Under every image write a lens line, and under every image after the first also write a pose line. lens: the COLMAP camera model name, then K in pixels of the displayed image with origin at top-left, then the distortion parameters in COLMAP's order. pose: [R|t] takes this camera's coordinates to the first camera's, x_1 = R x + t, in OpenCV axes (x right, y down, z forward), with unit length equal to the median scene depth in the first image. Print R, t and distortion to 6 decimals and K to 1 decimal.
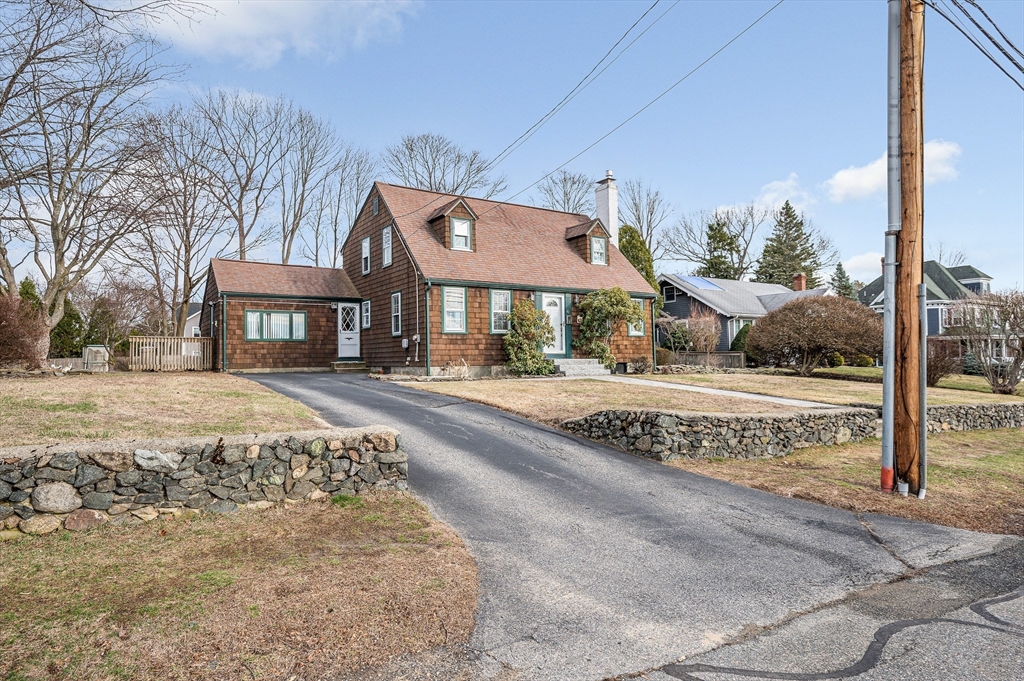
lens RADIAL K [[679.7, 0, 506.3], [0, 679.7, 341.9], [0, 0, 1]] dist [-0.003902, -0.000541]
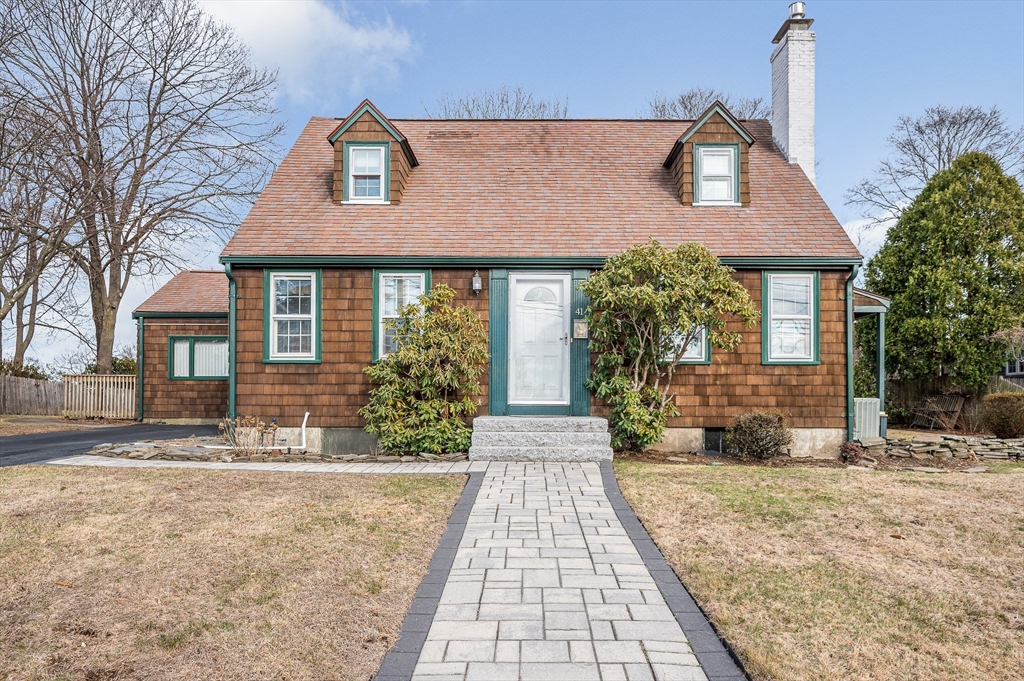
lens RADIAL K [[687.7, 0, 501.2], [0, 687.7, 398.3], [0, 0, 1]] dist [-0.005665, 0.003149]
pose [[0.813236, 0.011229, -0.581826, 0.309768], [0.001773, 0.999761, 0.021773, 0.002934], [0.581932, -0.018738, 0.813022, 0.595543]]
